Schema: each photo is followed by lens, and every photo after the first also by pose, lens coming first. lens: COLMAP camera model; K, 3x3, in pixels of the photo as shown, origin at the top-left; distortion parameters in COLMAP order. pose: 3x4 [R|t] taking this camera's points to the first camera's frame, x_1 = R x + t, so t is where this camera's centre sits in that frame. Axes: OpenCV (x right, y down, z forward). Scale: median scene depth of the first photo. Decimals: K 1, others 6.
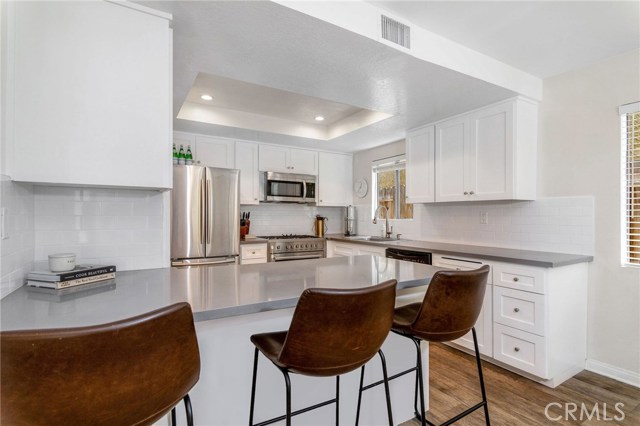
lens RADIAL K [[315.4, 0, 321.3], [0, 315.4, 216.4], [0, 0, 1]] dist [0.000925, -0.000412]
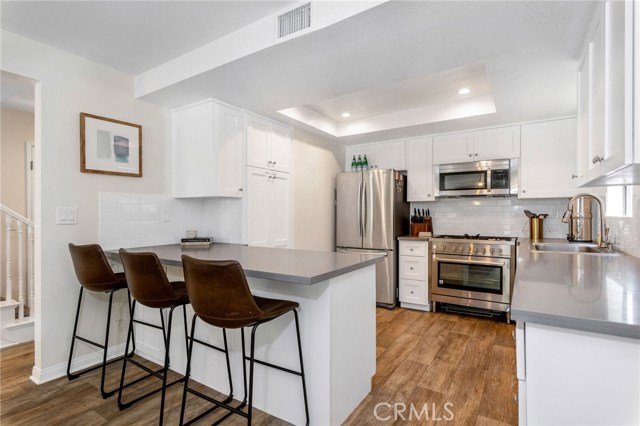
lens RADIAL K [[315.4, 0, 321.3], [0, 315.4, 216.4], [0, 0, 1]] dist [0.000925, -0.000412]
pose [[0.435913, 0.000869, -0.899989, 0.521810], [0.001335, 0.999998, 0.001612, 0.007654], [0.899988, -0.001905, 0.435910, 0.296009]]
